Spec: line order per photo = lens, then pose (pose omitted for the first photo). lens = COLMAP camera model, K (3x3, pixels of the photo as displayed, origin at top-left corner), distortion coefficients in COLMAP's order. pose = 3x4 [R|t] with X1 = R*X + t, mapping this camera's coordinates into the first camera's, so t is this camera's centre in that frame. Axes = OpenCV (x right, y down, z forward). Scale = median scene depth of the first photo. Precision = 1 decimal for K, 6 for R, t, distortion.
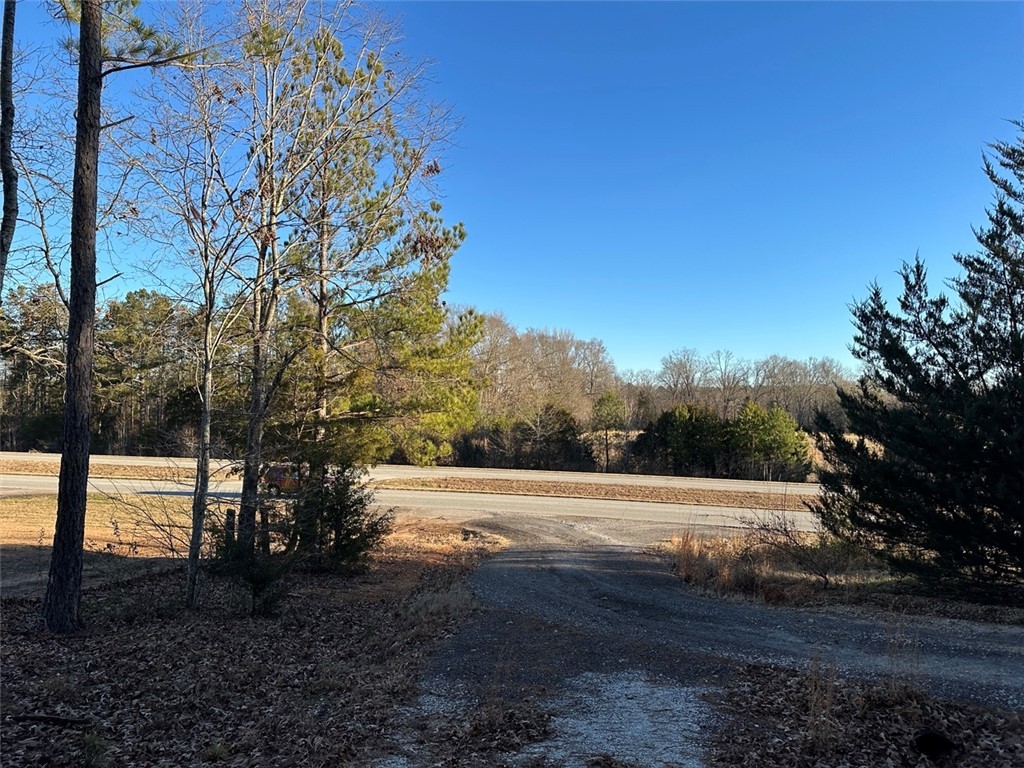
lens RADIAL K [[711.1, 0, 511.0], [0, 711.1, 386.2], [0, 0, 1]] dist [0.004198, -0.004816]
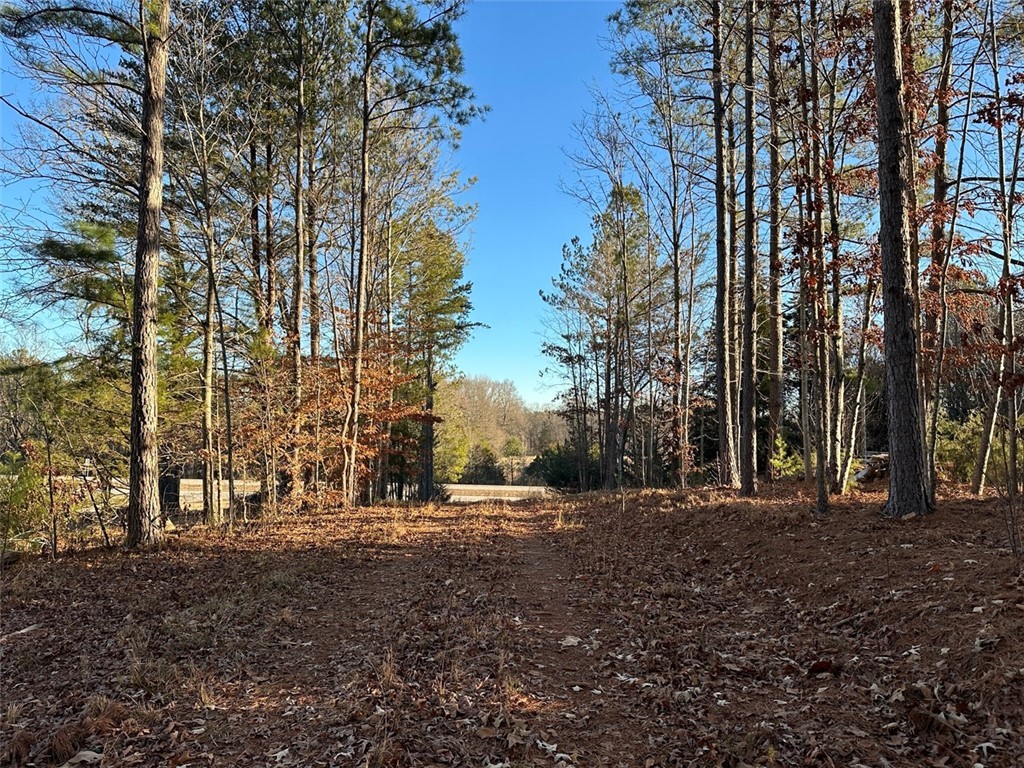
lens RADIAL K [[711.1, 0, 512.0], [0, 711.1, 381.9], [0, 0, 1]] dist [0.004198, -0.004816]
pose [[0.992649, 0.008510, 0.120729, -0.066032], [-0.005007, 0.999559, -0.029282, -0.071134], [-0.120925, 0.028462, 0.992254, -0.643999]]
